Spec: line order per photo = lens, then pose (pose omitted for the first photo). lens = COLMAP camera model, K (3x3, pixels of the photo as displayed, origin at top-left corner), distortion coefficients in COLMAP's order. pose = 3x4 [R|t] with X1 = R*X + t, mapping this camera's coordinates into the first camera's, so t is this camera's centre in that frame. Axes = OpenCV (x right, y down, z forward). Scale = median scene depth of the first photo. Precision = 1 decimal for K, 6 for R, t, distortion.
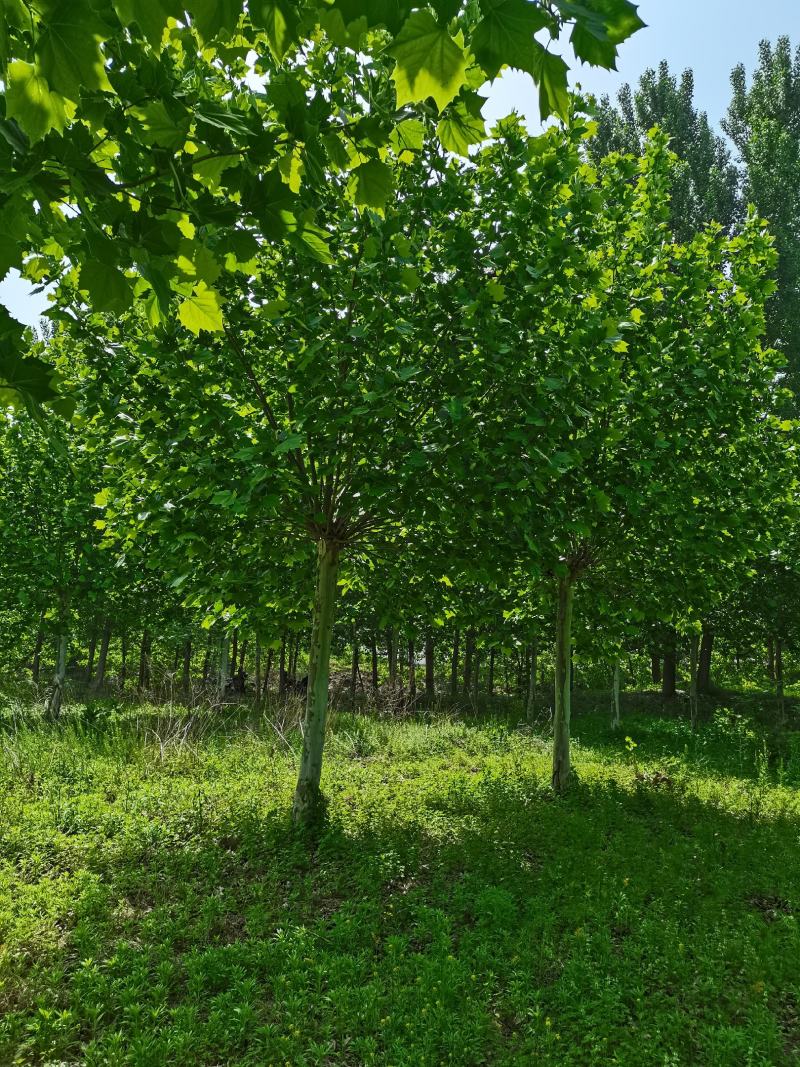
lens RADIAL K [[621.0, 0, 398.7], [0, 621.0, 529.2], [0, 0, 1]] dist [0.019357, -0.000461]
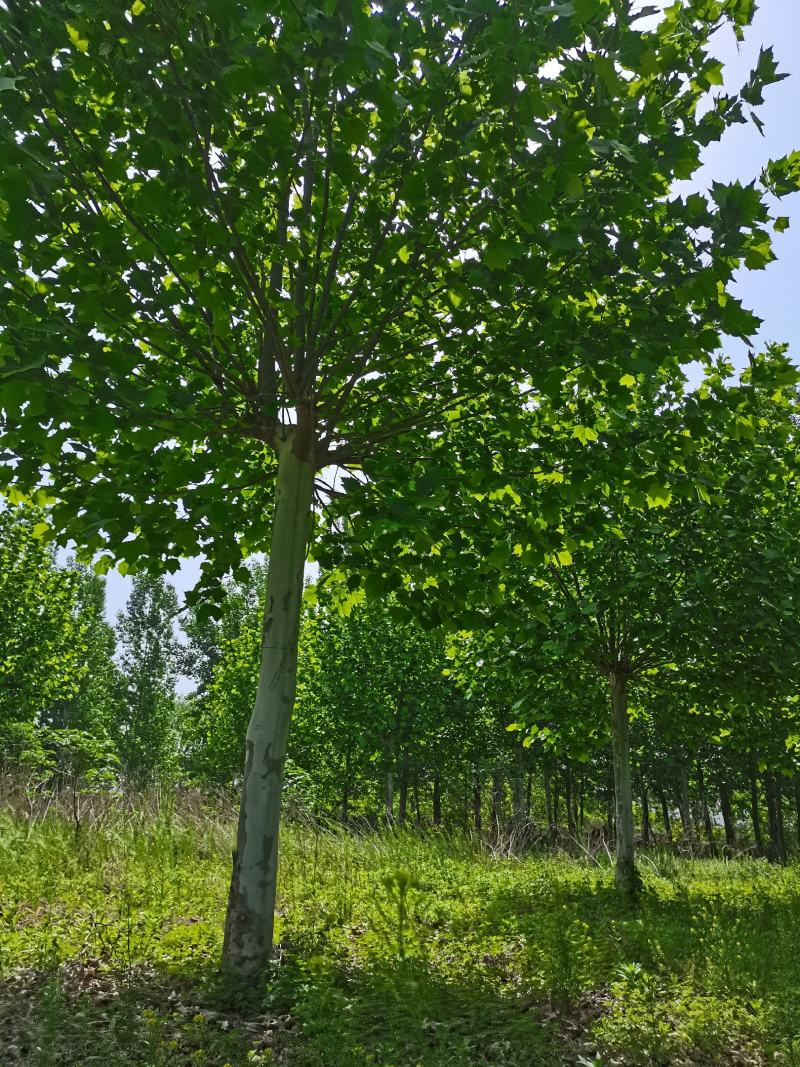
lens RADIAL K [[621.0, 0, 398.7], [0, 621.0, 529.2], [0, 0, 1]] dist [0.019357, -0.000461]
pose [[0.919223, -0.123721, -0.373795, -0.000903], [0.026656, 0.966726, -0.254420, 0.039898], [0.392835, 0.223905, 0.891935, -0.440580]]
